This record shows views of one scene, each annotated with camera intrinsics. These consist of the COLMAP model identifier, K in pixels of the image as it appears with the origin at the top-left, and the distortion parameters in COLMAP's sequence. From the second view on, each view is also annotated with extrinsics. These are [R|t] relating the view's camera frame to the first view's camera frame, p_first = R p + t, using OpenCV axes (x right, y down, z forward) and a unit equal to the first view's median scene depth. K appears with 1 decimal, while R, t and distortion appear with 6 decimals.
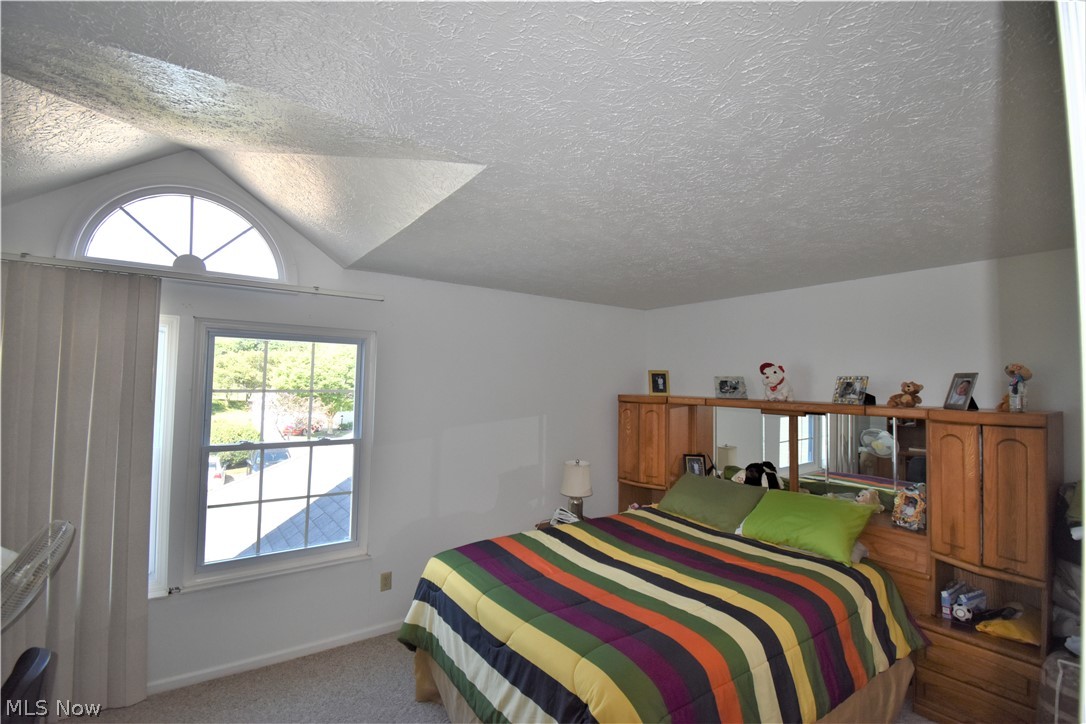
lens RADIAL K [[477.0, 0, 543.0], [0, 477.0, 362.0], [0, 0, 1]] dist [0.001245, -0.000132]
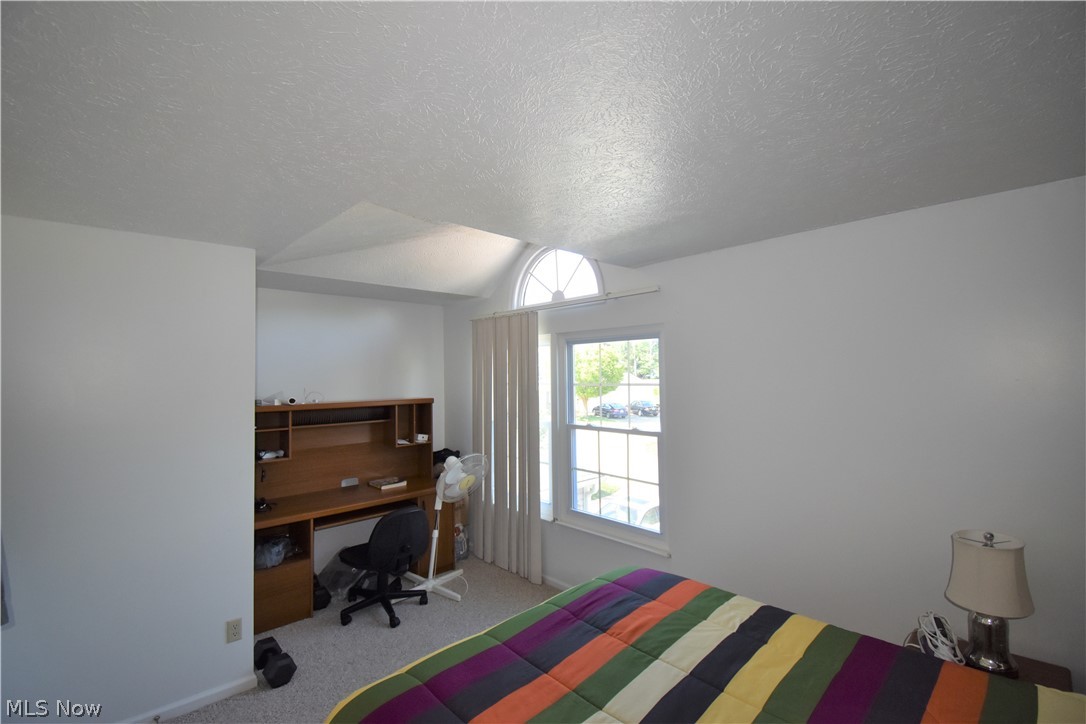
lens RADIAL K [[477.0, 0, 543.0], [0, 477.0, 362.0], [0, 0, 1]] dist [0.001245, -0.000132]
pose [[0.154368, -0.046896, -0.986900, 0.661427], [0.058433, 0.997558, -0.038263, 0.043885], [0.986284, -0.051761, 0.156731, 0.716129]]
